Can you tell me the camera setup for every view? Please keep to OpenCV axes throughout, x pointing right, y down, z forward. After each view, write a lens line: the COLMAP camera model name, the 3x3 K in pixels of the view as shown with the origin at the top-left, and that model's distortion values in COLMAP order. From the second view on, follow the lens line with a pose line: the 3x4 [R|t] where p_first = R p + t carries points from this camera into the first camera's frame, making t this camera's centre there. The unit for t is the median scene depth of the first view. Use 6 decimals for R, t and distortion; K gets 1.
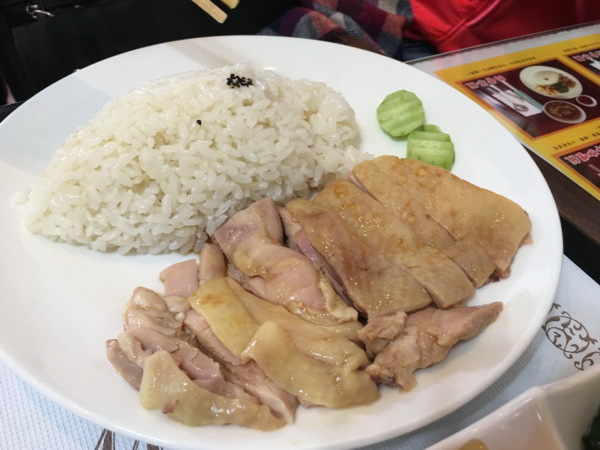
lens RADIAL K [[506.8, 0, 296.0], [0, 506.8, 225.9], [0, 0, 1]] dist [0.029793, -0.013413]
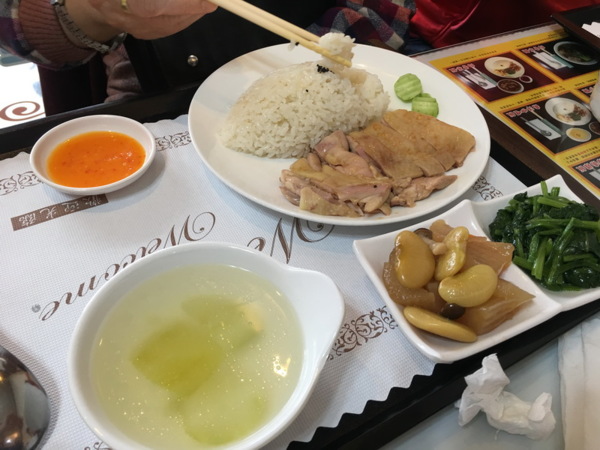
lens RADIAL K [[506.8, 0, 304.3], [0, 506.8, 224.3], [0, 0, 1]] dist [0.029793, -0.013413]
pose [[0.999938, -0.010868, 0.002422, -0.204325], [0.010808, 0.999661, 0.023672, 0.262154], [-0.002678, -0.023644, 0.999717, -0.966430]]
